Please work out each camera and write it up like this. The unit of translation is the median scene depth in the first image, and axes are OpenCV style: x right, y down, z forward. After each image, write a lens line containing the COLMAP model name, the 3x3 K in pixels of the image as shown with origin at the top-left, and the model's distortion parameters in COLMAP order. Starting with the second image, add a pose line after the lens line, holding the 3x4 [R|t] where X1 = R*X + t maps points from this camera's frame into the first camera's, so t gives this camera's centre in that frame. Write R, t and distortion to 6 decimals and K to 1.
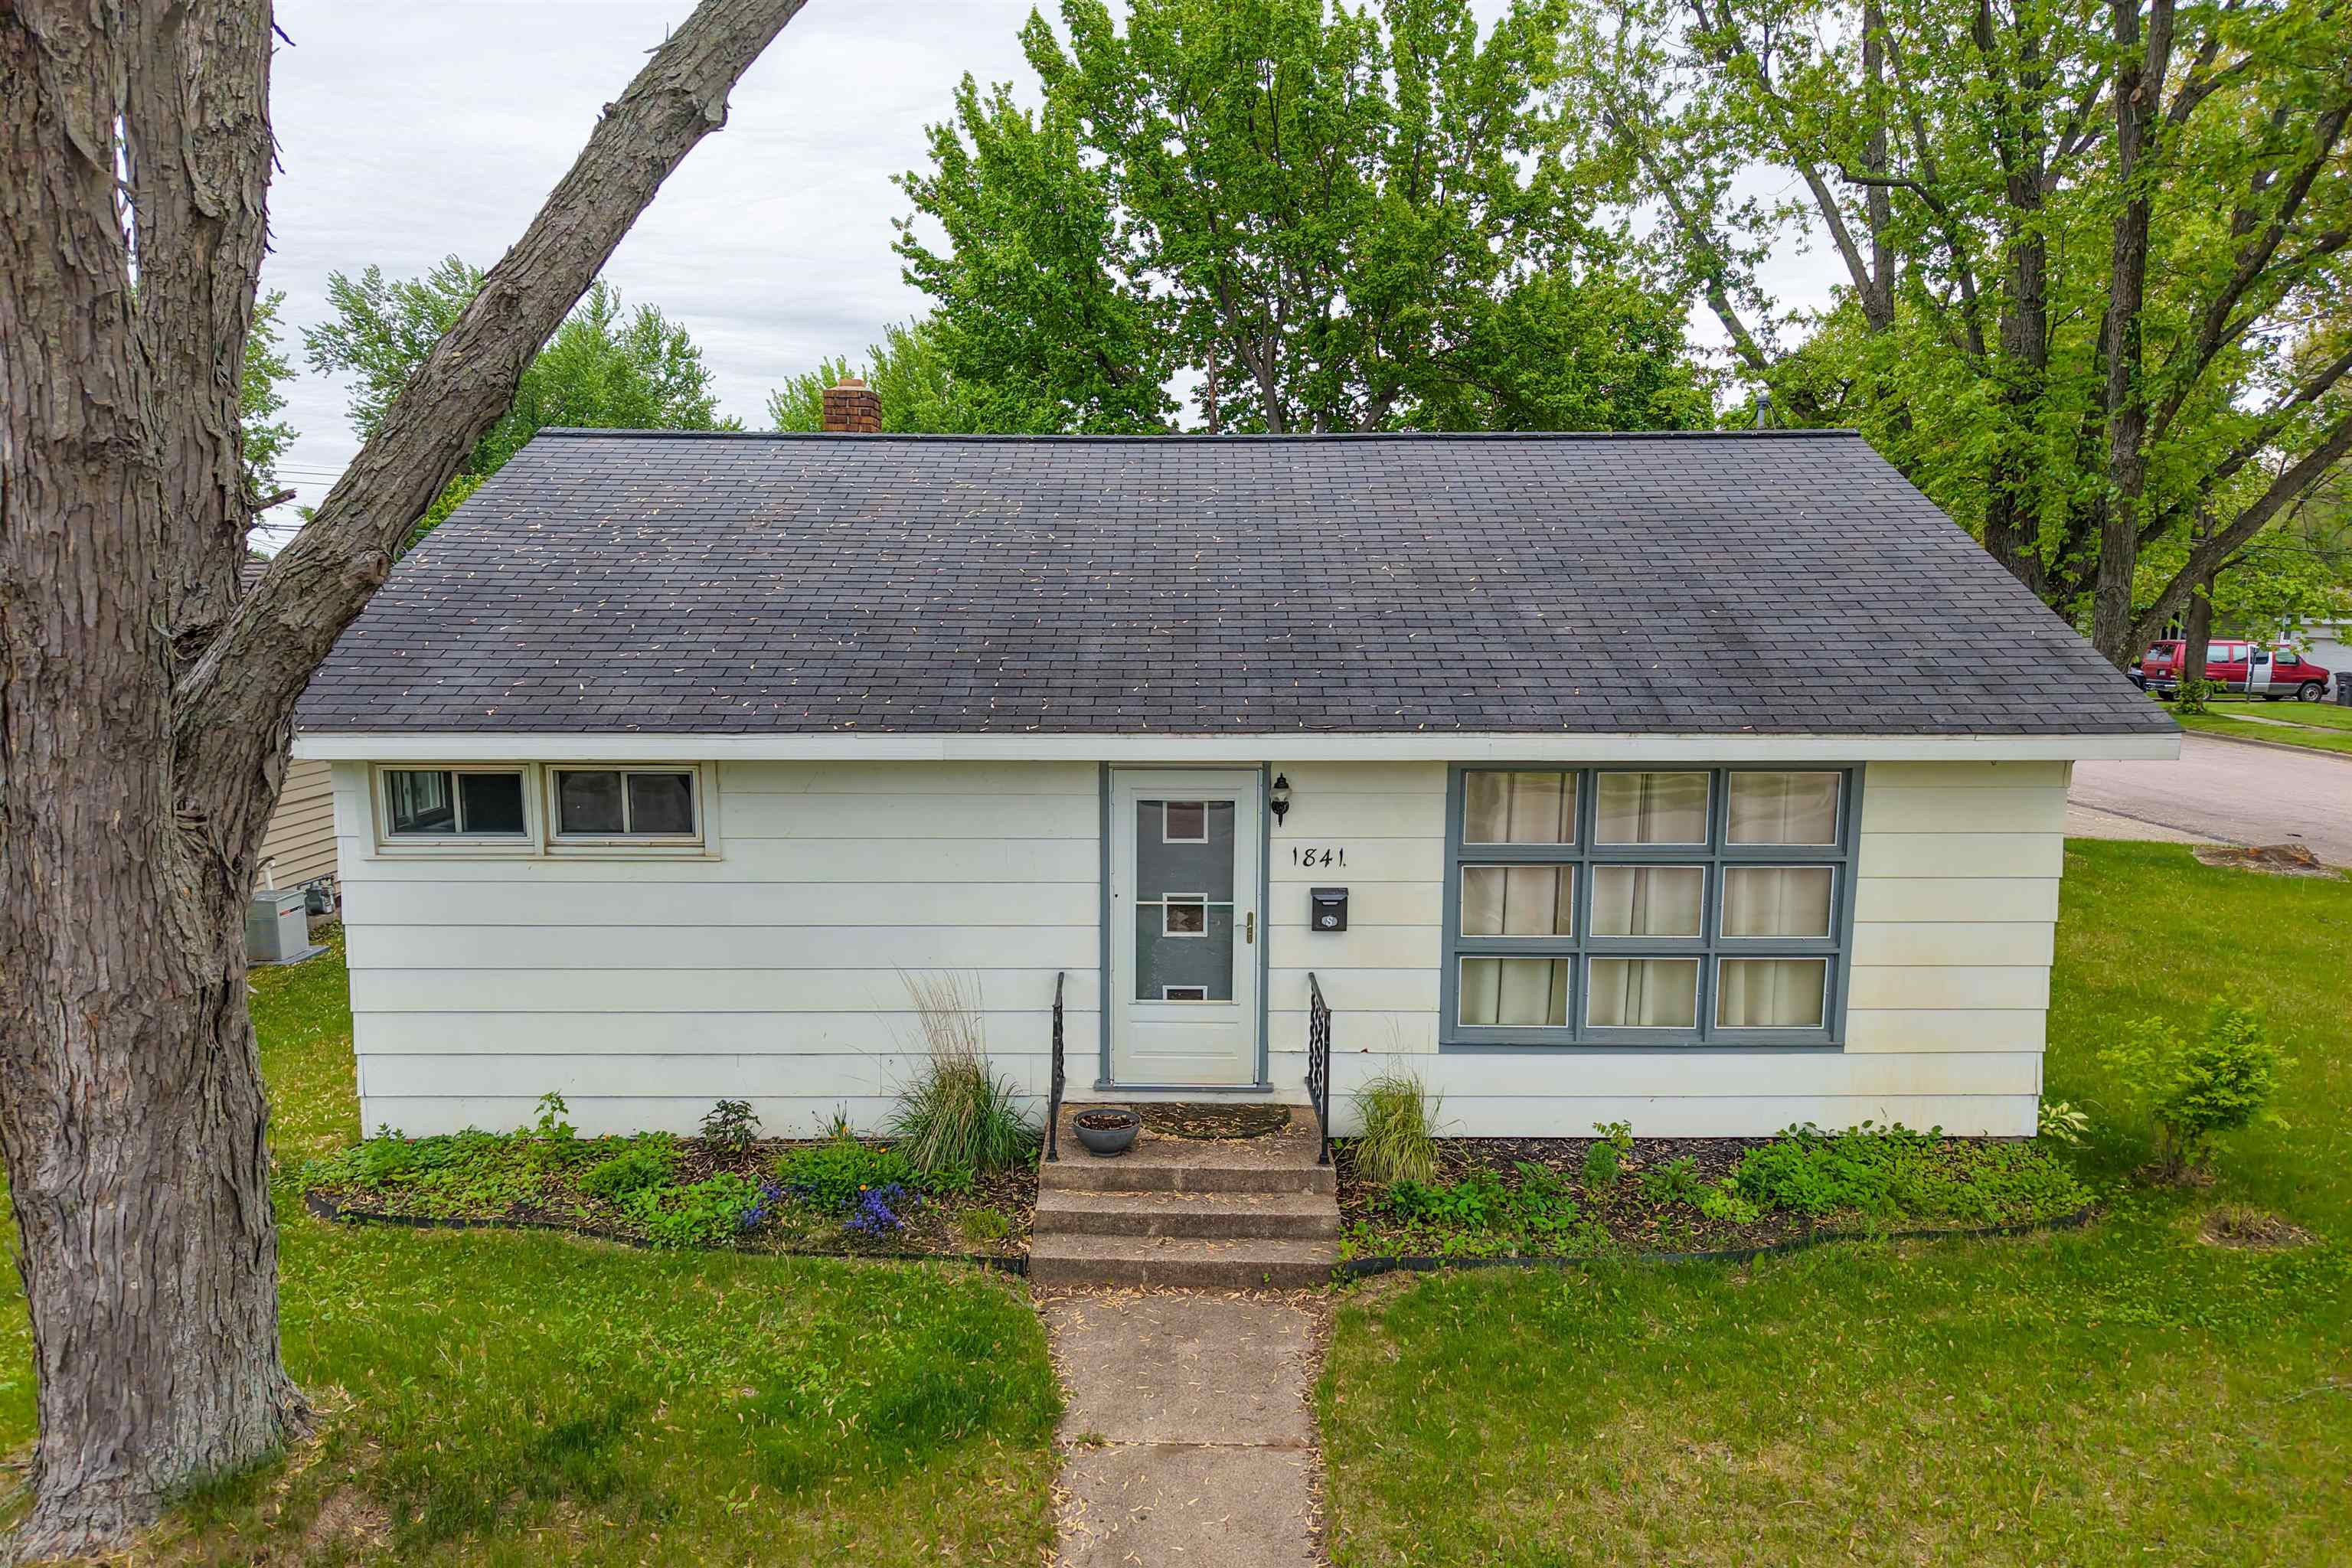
lens RADIAL K [[1585.6, 0, 1130.2], [0, 1585.6, 741.8], [0, 0, 1]] dist [0.013226, -0.018400]
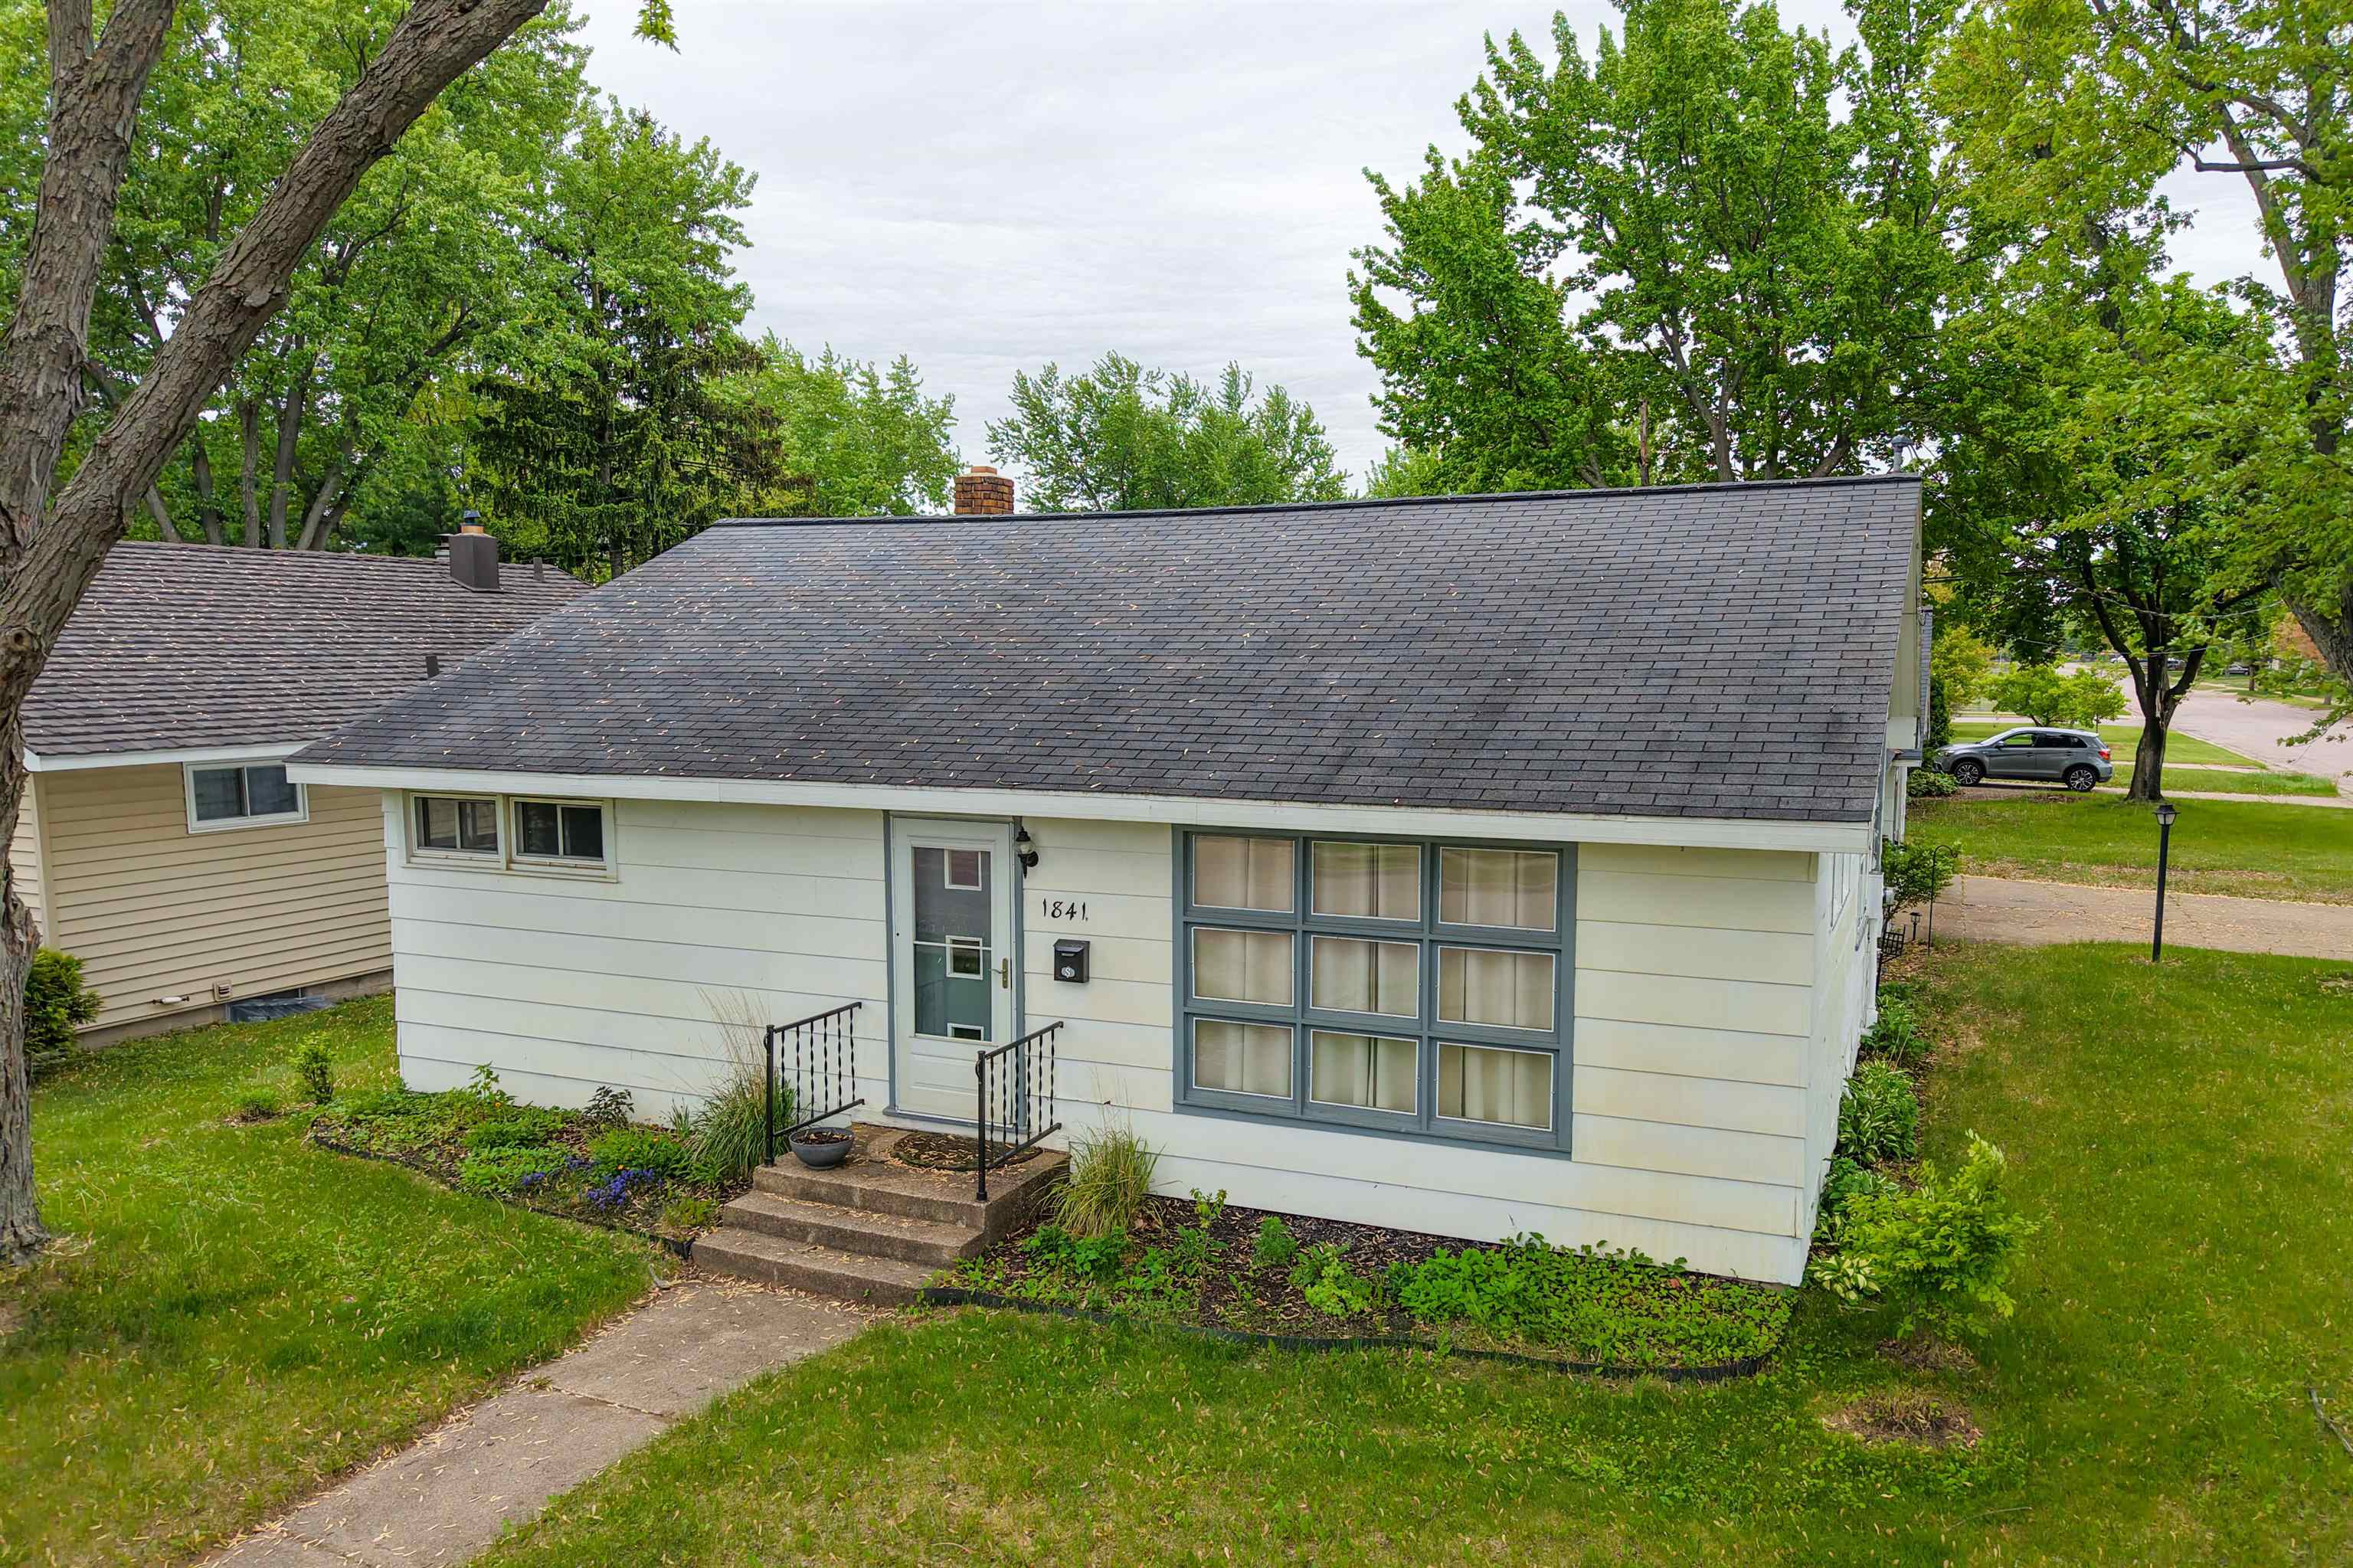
lens RADIAL K [[1586.3, 0, 1078.9], [0, 1586.3, 709.9], [0, 0, 1]] dist [0.013226, -0.018400]
pose [[0.922781, 0.013930, -0.385072, 0.530749], [-0.037290, 0.997884, -0.053263, -0.003408], [0.383515, 0.063509, 0.921348, 0.033544]]
